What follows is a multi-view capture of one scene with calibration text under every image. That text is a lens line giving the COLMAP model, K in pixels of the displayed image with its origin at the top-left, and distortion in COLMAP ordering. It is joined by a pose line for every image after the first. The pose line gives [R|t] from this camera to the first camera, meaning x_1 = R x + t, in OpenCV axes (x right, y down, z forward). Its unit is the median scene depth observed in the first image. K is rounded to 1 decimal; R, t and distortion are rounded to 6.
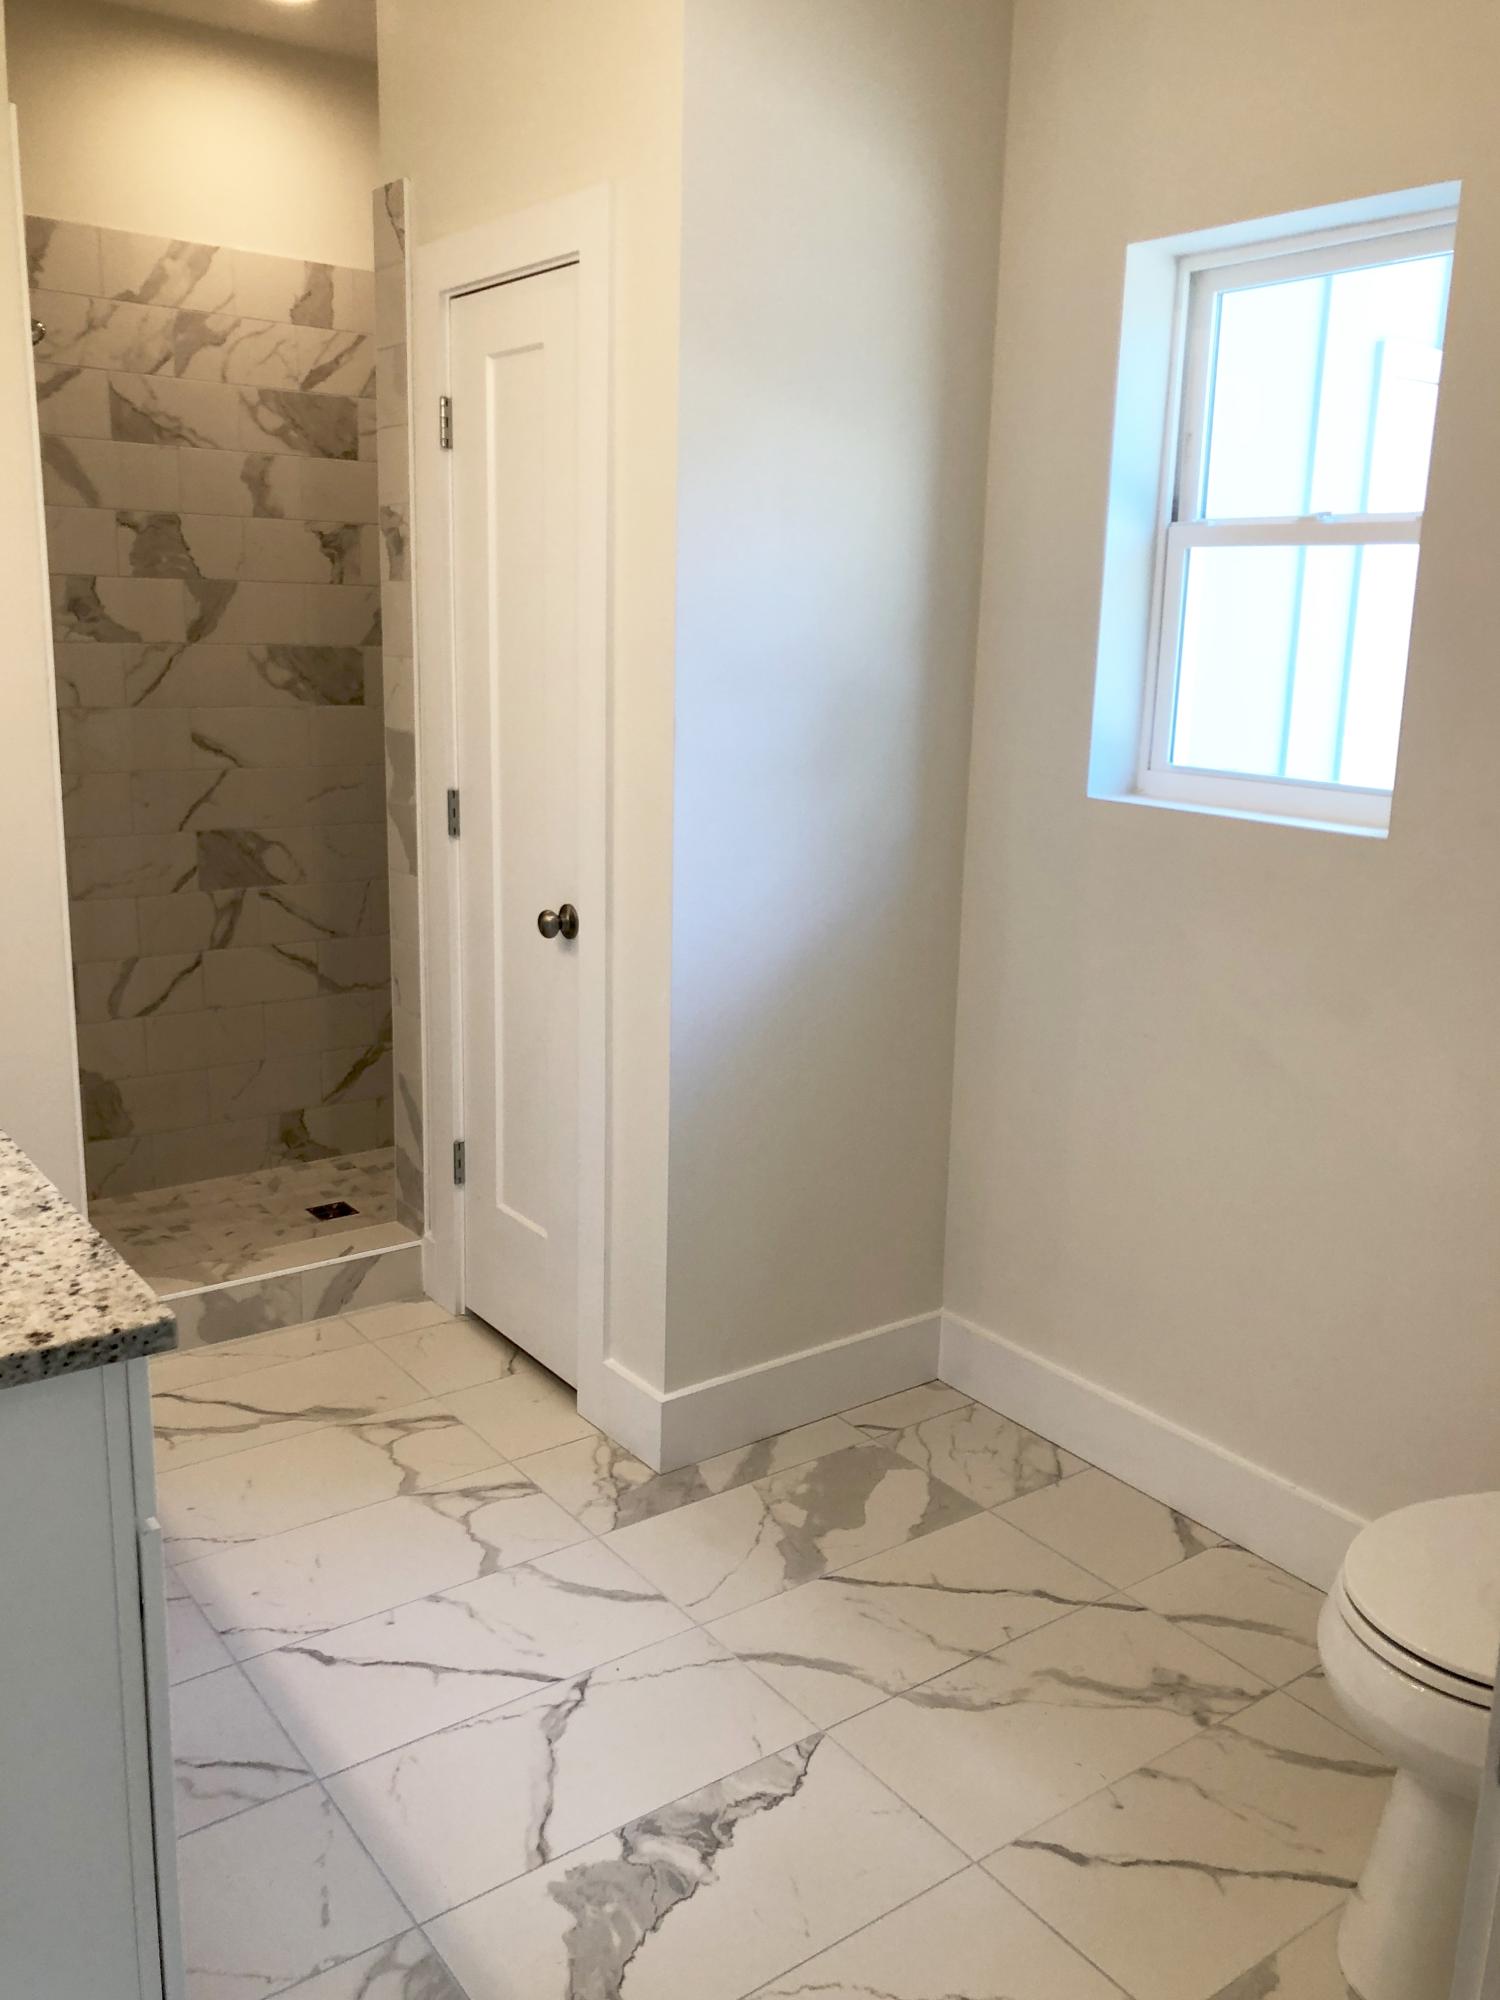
lens RADIAL K [[1636.0, 0, 752.0], [0, 1636.0, 1036.0], [0, 0, 1]] dist [0.001699, -0.054229]
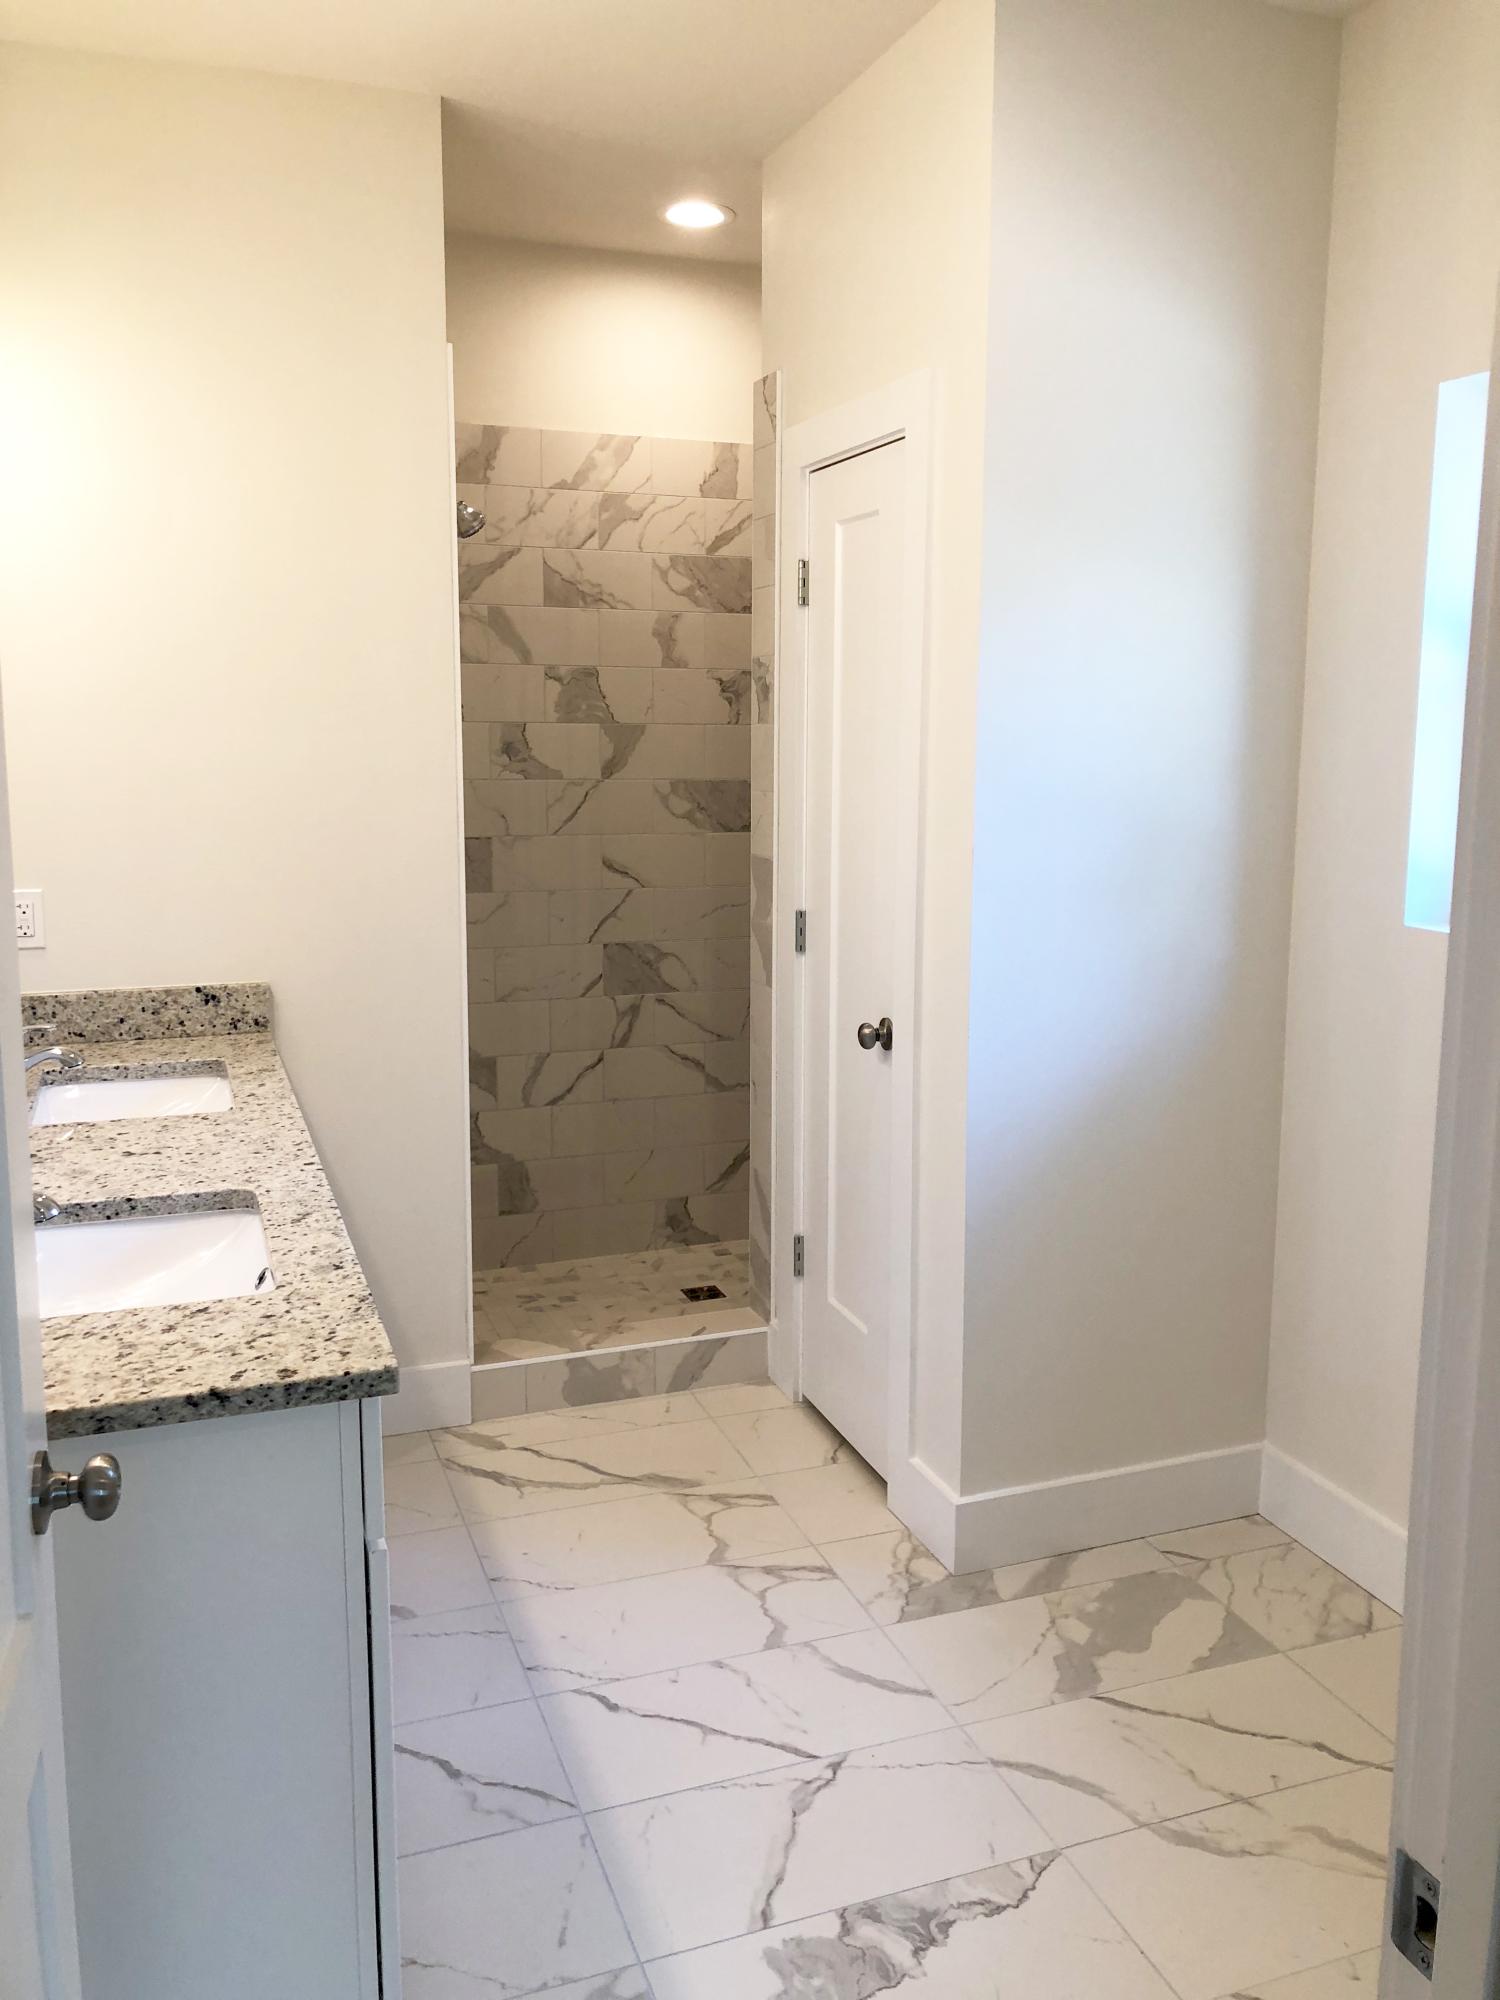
lens RADIAL K [[1616.2, 0, 750.0], [0, 1616.2, 1000.0], [0, 0, 1]] dist [-0.006864, -0.043353]
pose [[0.954900, 0.021306, -0.296162, 0.111278], [-0.046114, 0.995962, -0.077034, -0.006942], [0.293324, 0.087217, 0.952026, -0.030385]]
